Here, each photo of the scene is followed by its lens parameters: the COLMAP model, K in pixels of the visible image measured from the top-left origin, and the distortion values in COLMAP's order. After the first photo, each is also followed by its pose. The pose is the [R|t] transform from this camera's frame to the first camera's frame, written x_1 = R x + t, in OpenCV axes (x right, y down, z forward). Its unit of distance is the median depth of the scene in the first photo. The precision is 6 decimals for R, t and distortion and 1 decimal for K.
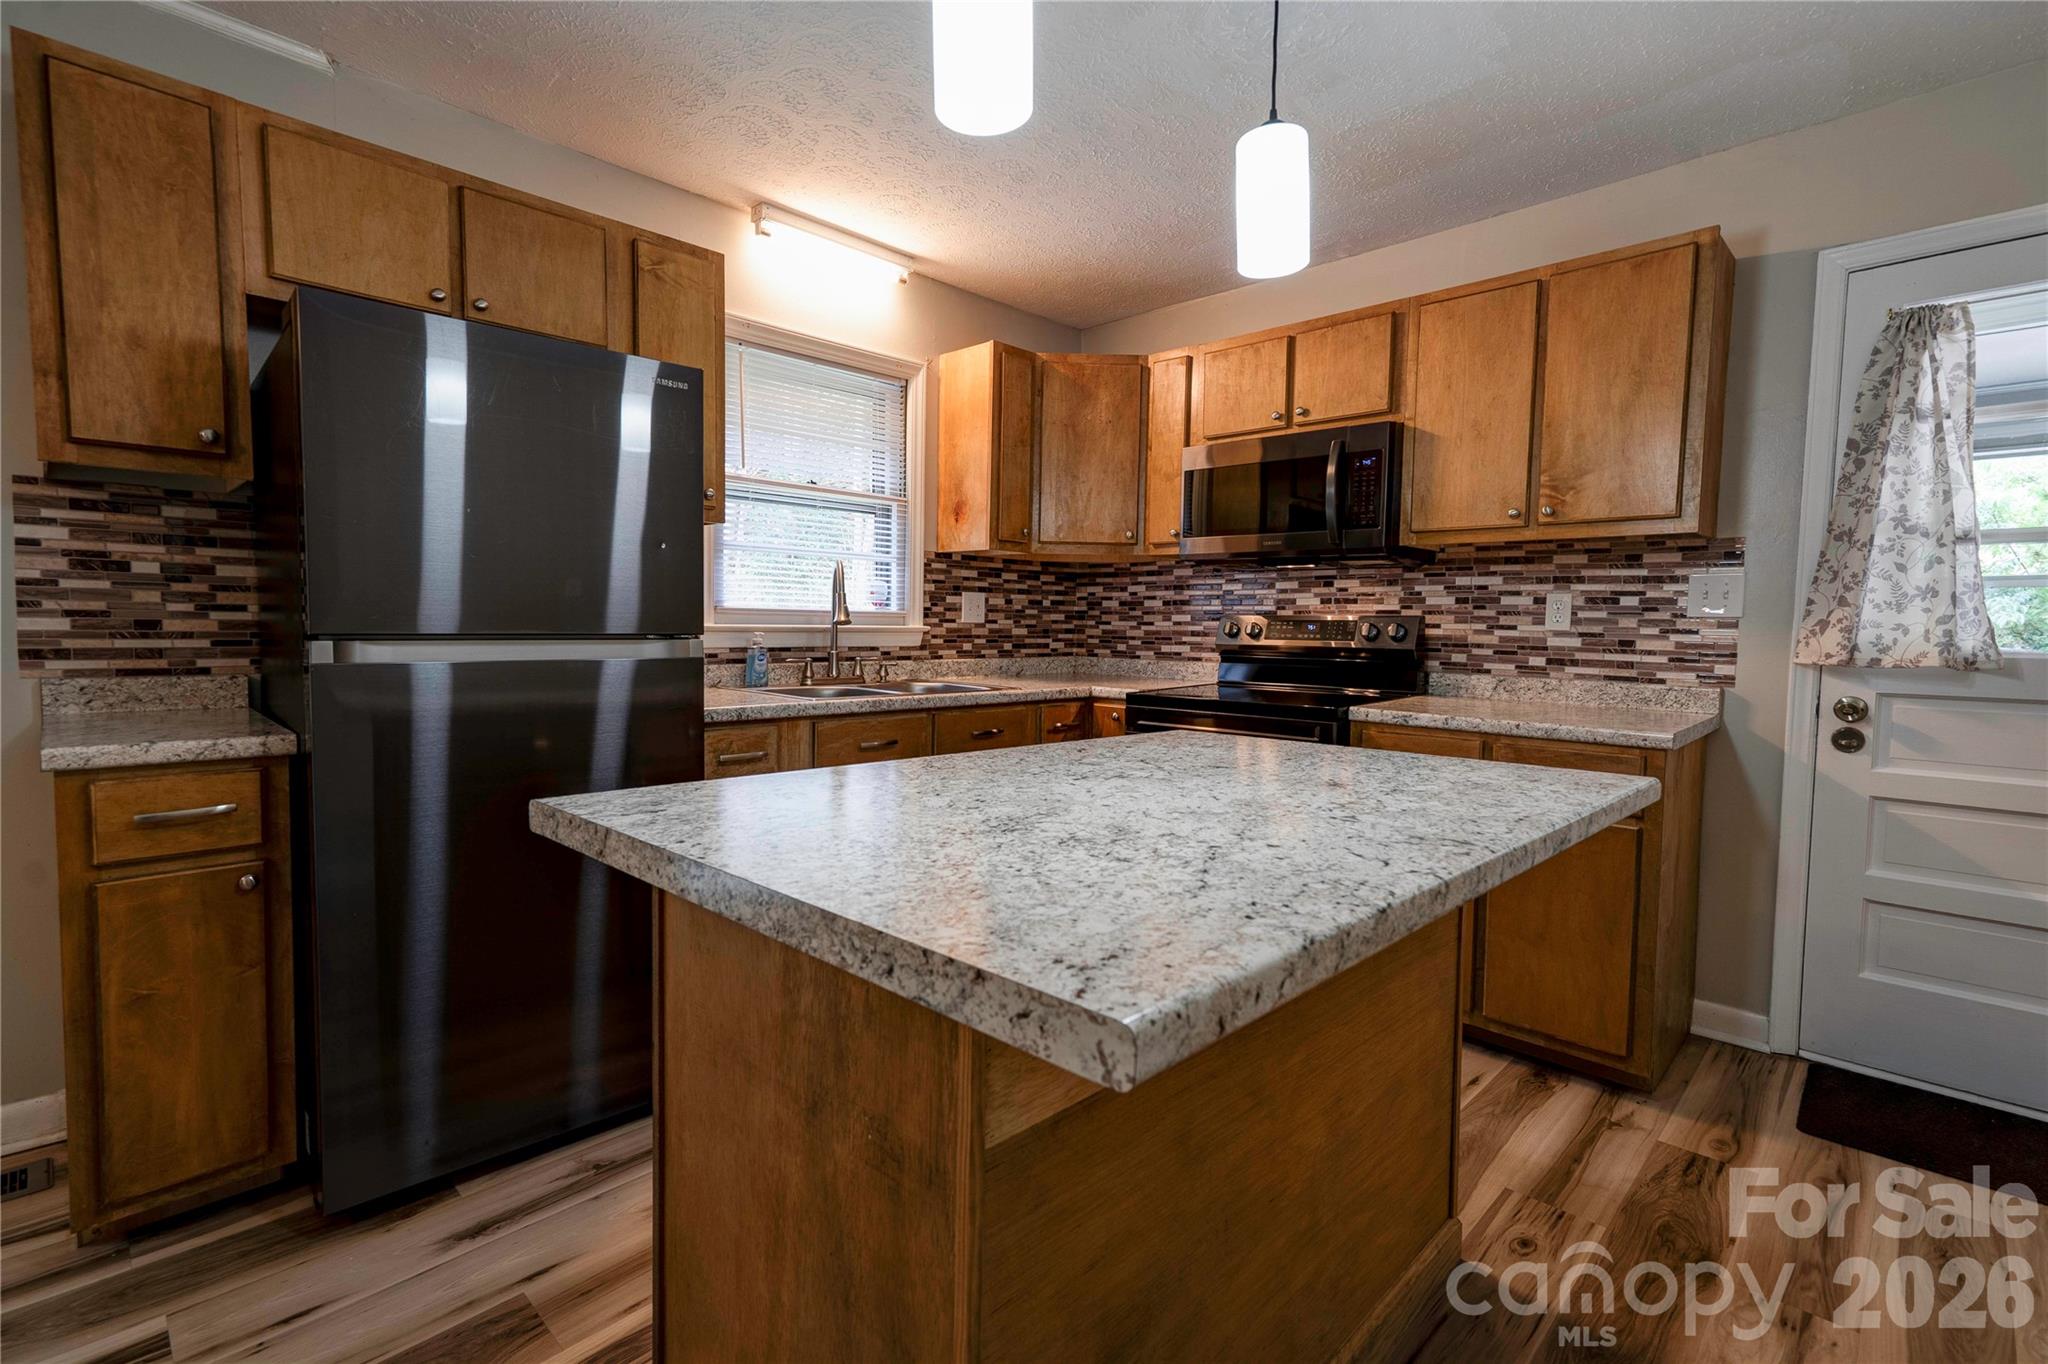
lens RADIAL K [[945.1, 0, 1007.4], [0, 945.1, 676.3], [0, 0, 1]] dist [-0.001553, 0.014025]
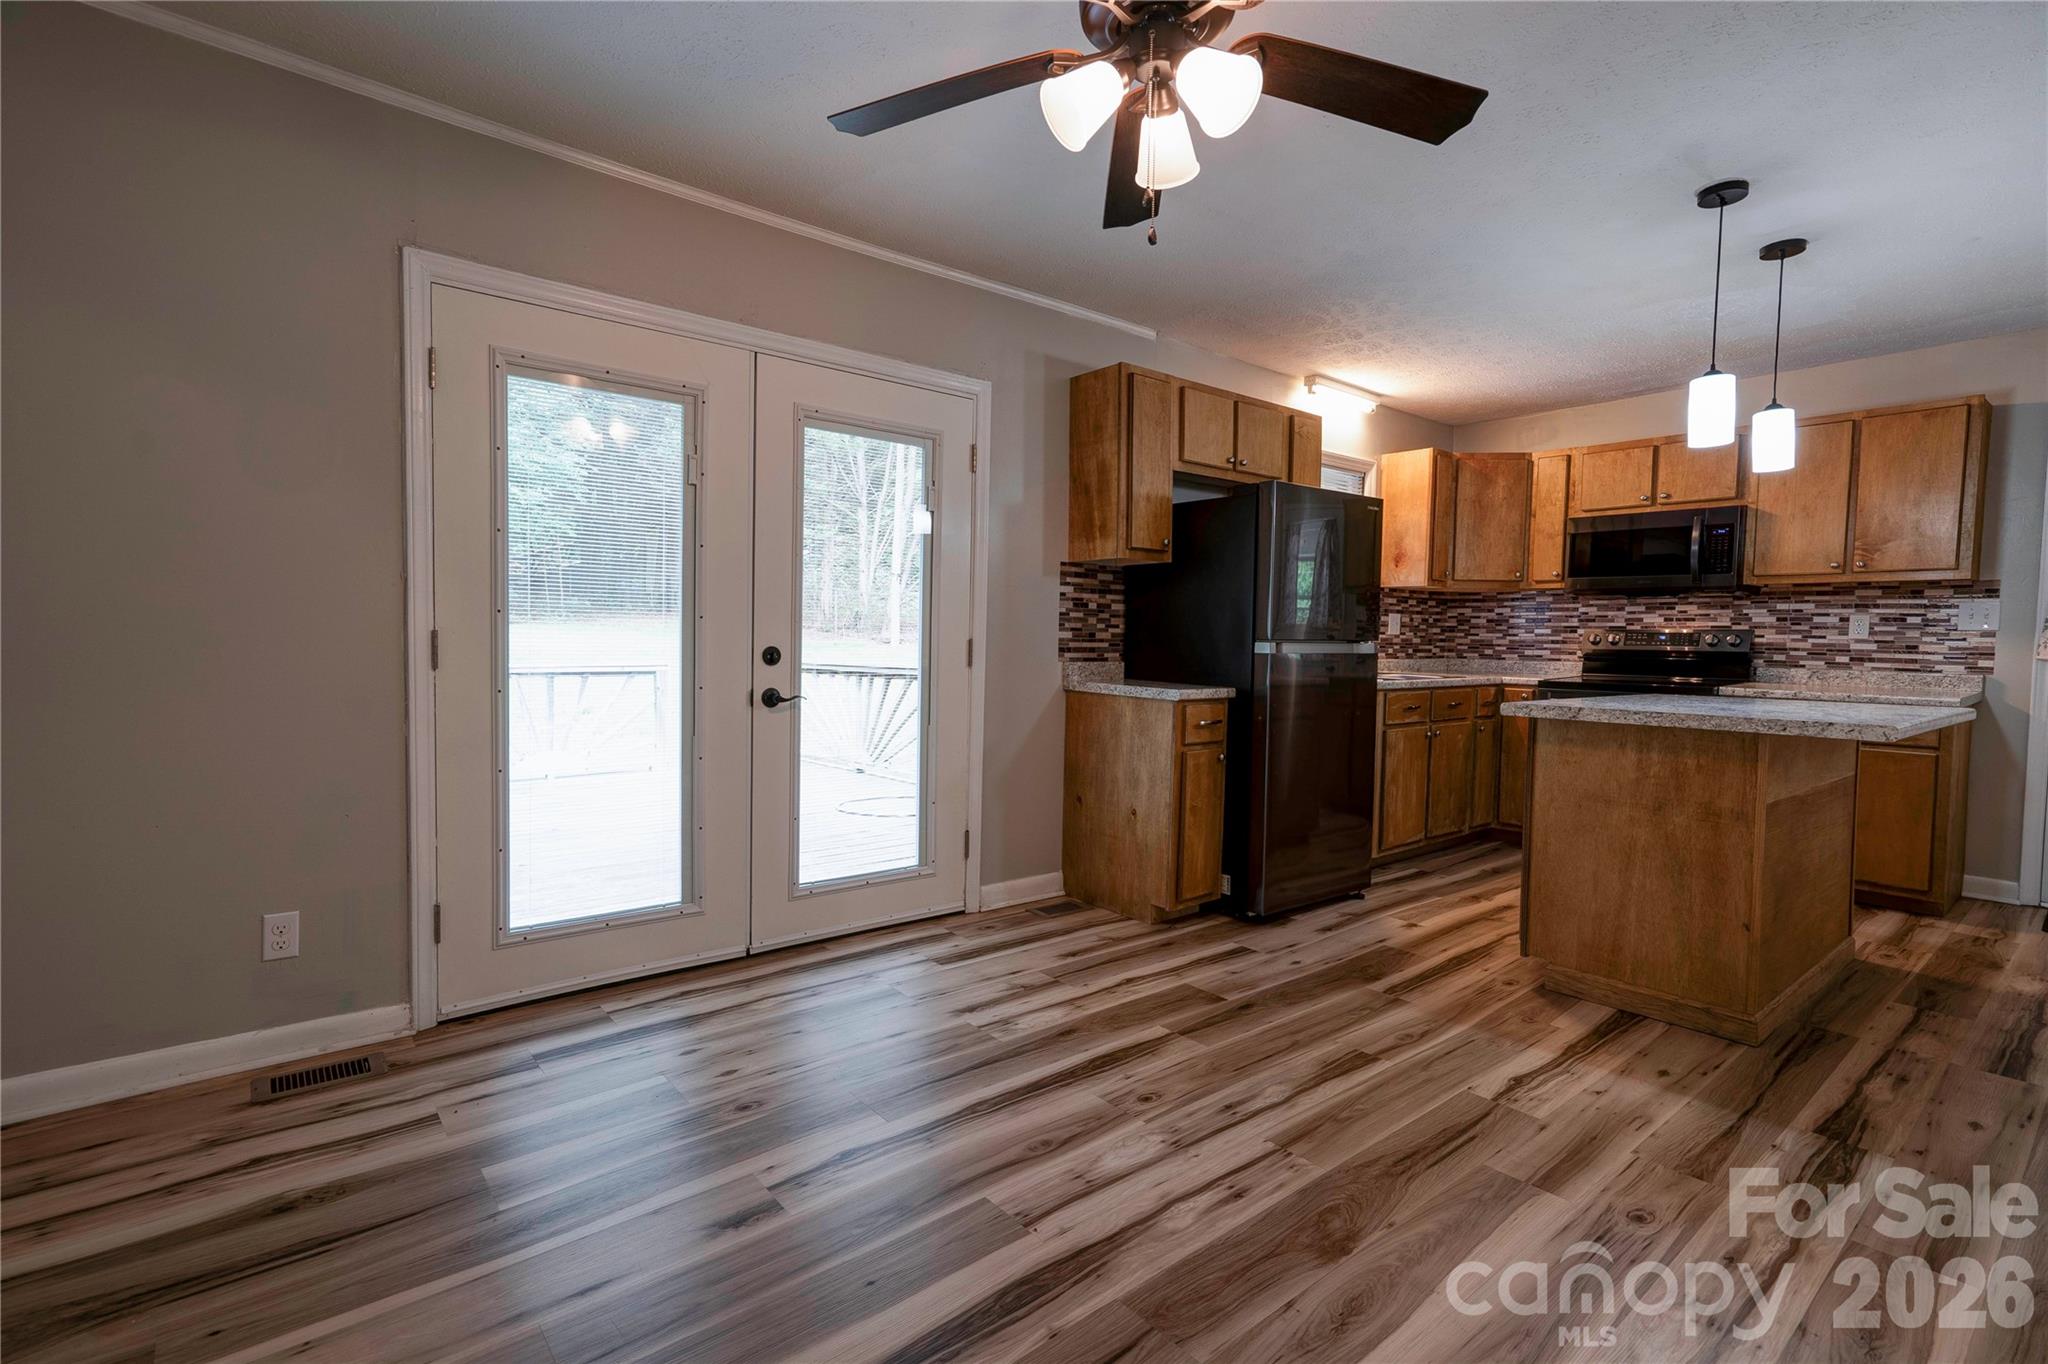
lens RADIAL K [[944.6, 0, 1014.7], [0, 944.6, 677.0], [0, 0, 1]] dist [0.002790, 0.008235]
pose [[0.994614, 0.004873, -0.103530, -0.591953], [-0.006199, 0.999903, -0.012490, 0.039081], [0.103460, 0.013064, 0.994548, -0.645697]]
